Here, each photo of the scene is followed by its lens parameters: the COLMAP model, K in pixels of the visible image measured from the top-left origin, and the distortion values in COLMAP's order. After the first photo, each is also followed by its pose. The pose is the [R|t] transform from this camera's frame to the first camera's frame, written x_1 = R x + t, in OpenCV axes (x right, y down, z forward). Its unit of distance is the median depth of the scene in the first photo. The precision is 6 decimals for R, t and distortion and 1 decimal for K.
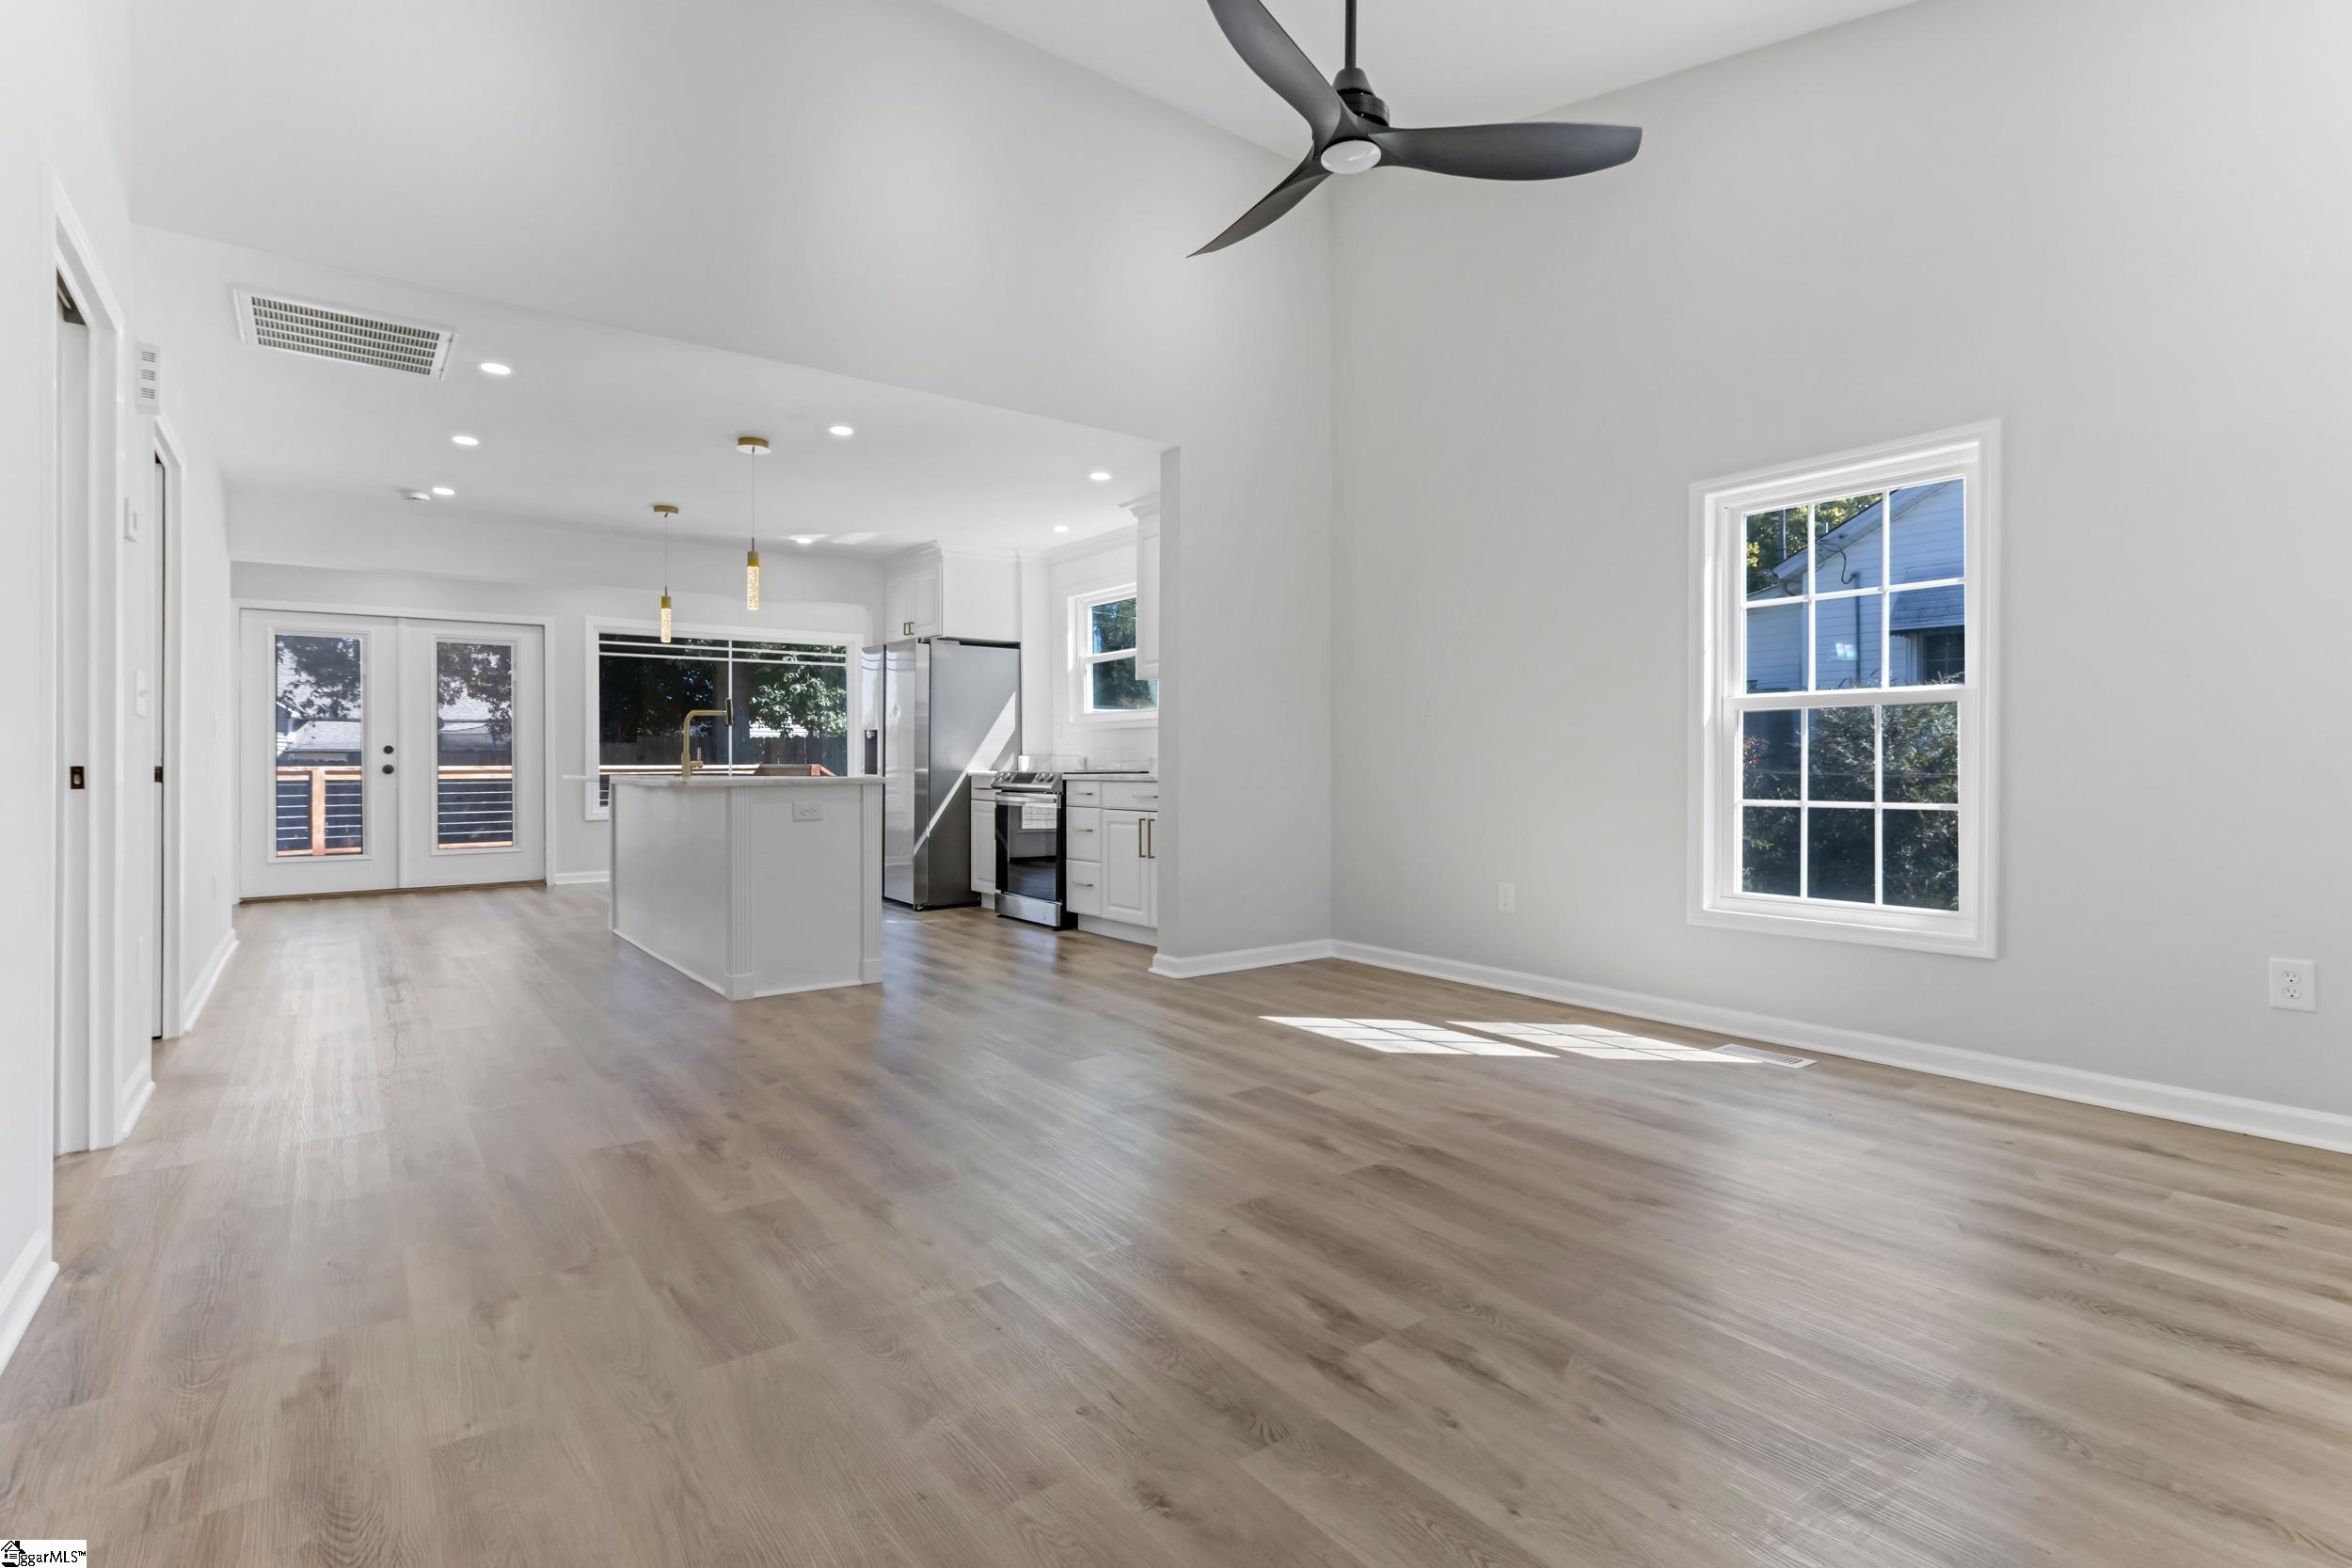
lens RADIAL K [[1141.3, 0, 1184.4], [0, 1141.3, 765.0], [0, 0, 1]] dist [0.001117, -0.000258]
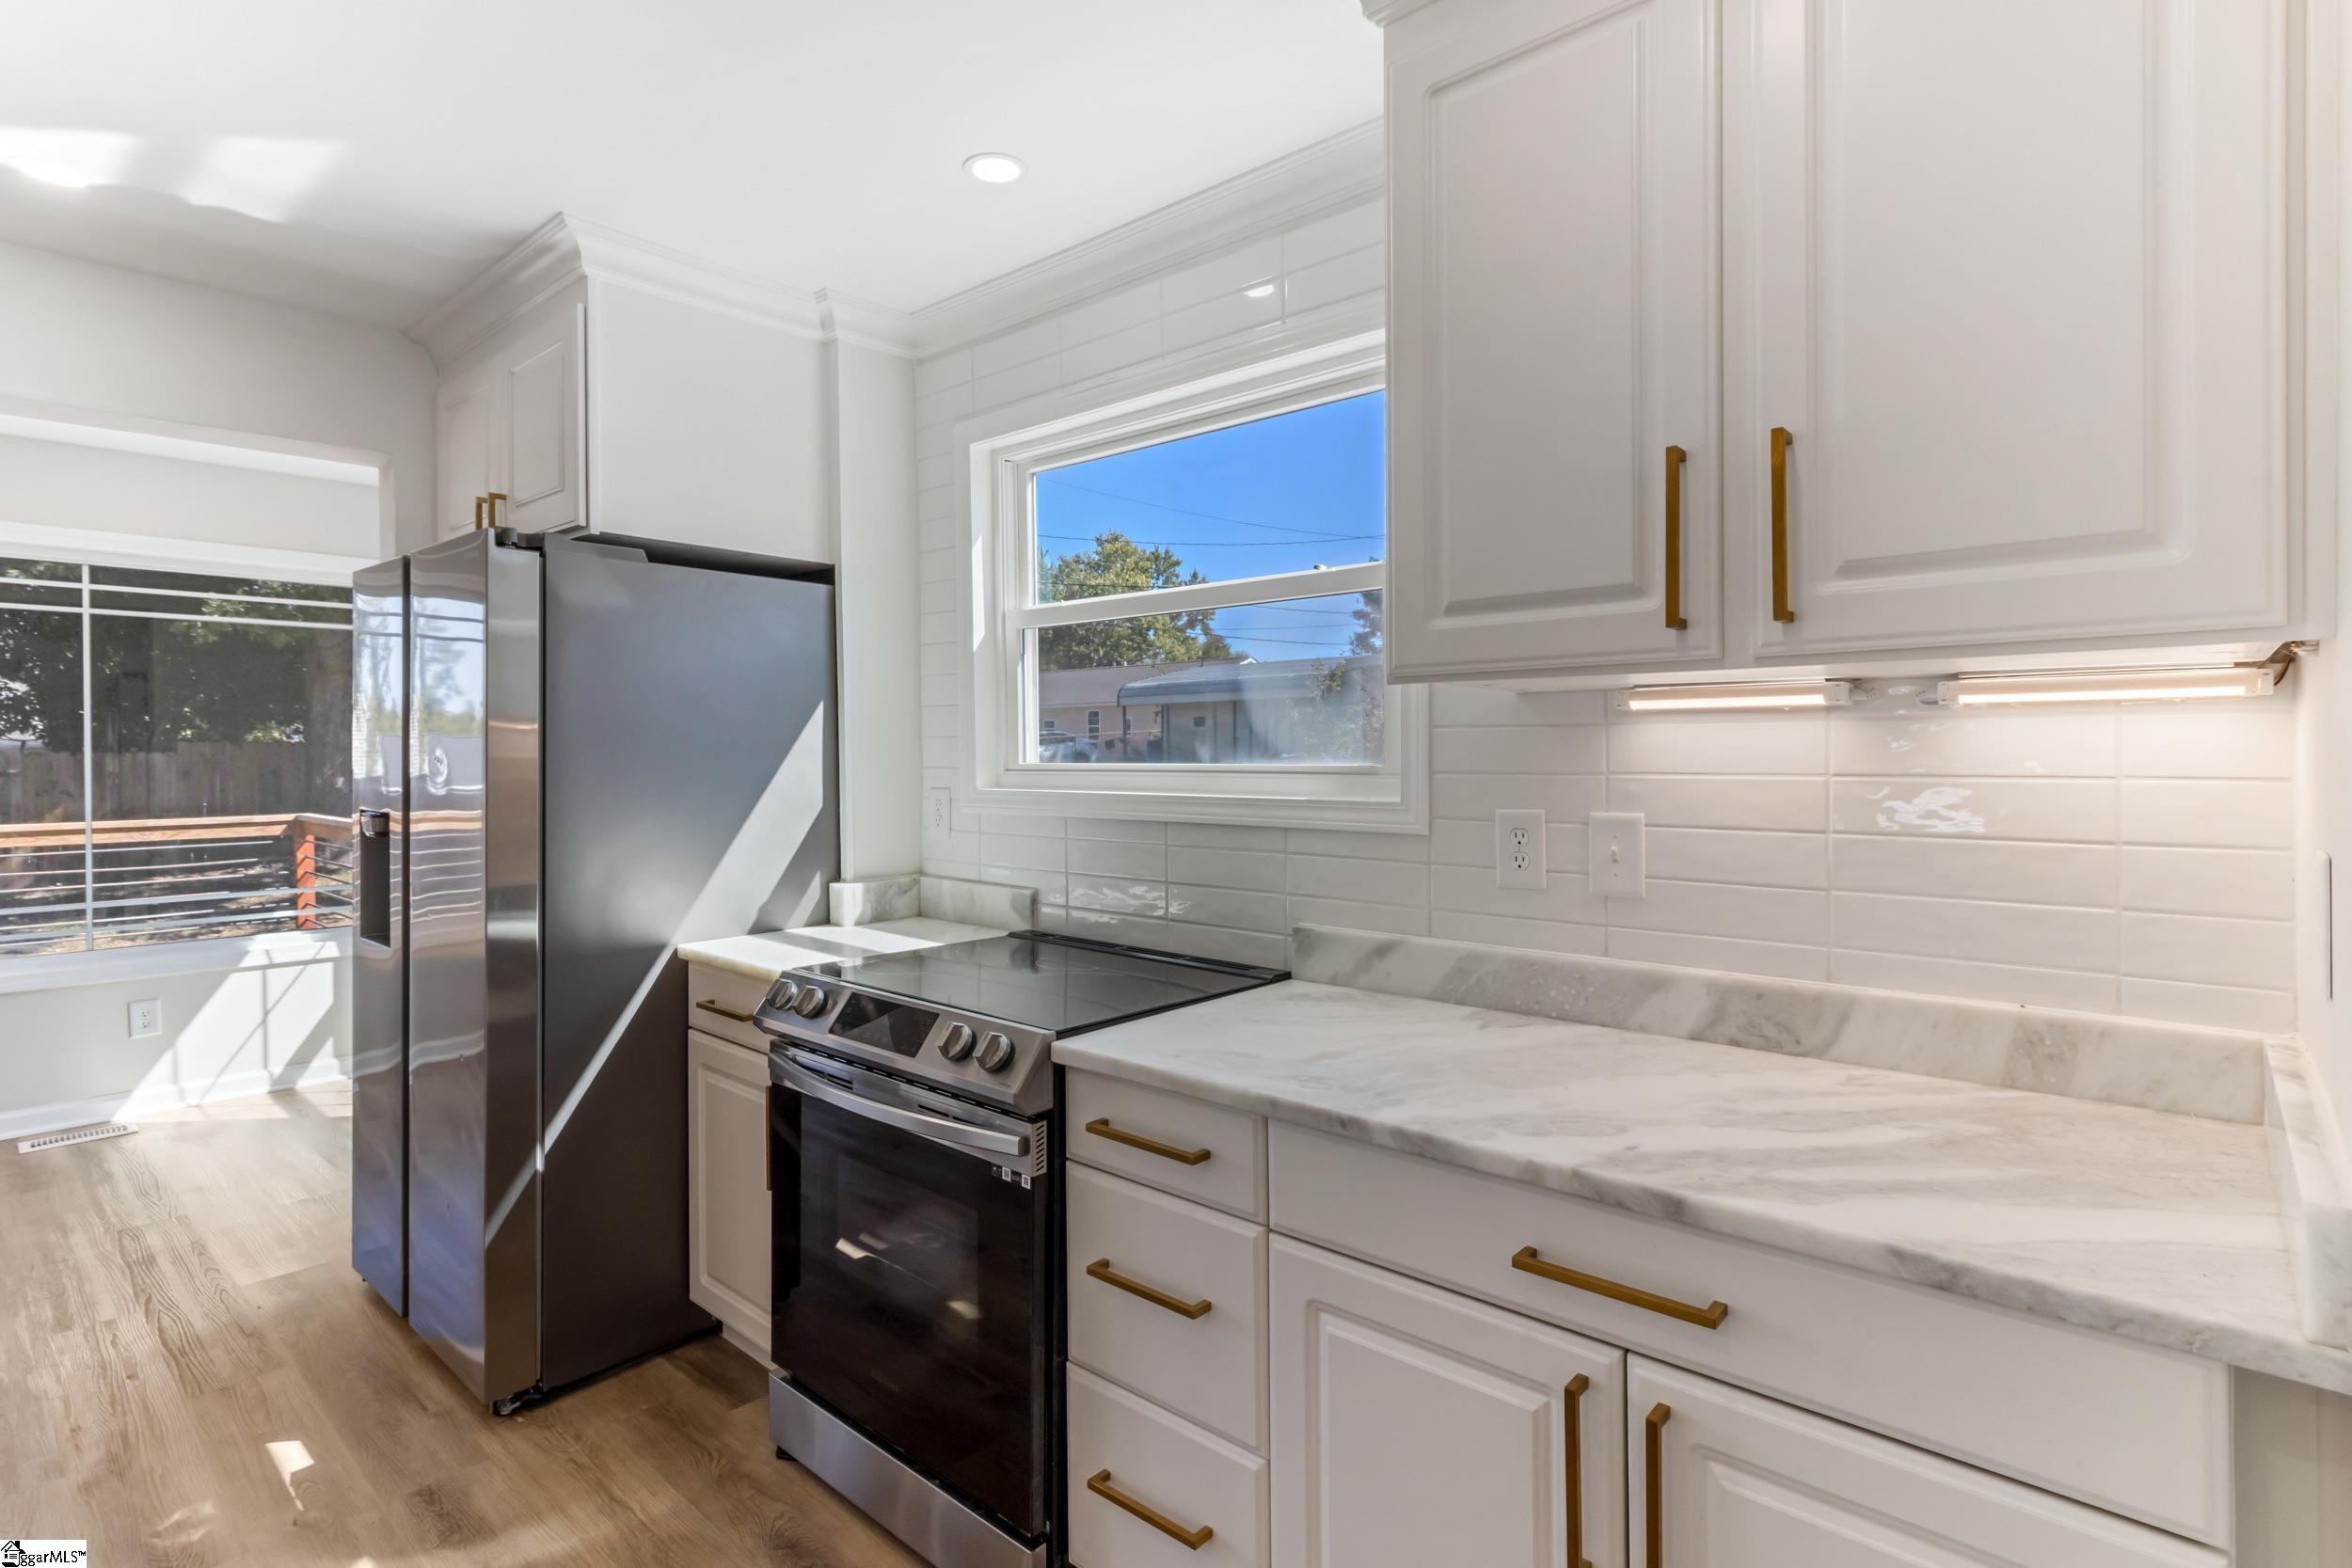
lens RADIAL K [[1141.3, 0, 1195.7], [0, 1141.3, 755.9], [0, 0, 1]] dist [0.001117, -0.000258]
pose [[0.976728, -0.003744, 0.214449, -0.110475], [0.003465, 0.999993, 0.001676, -0.047948], [-0.214453, -0.000894, 0.976734, 0.627161]]
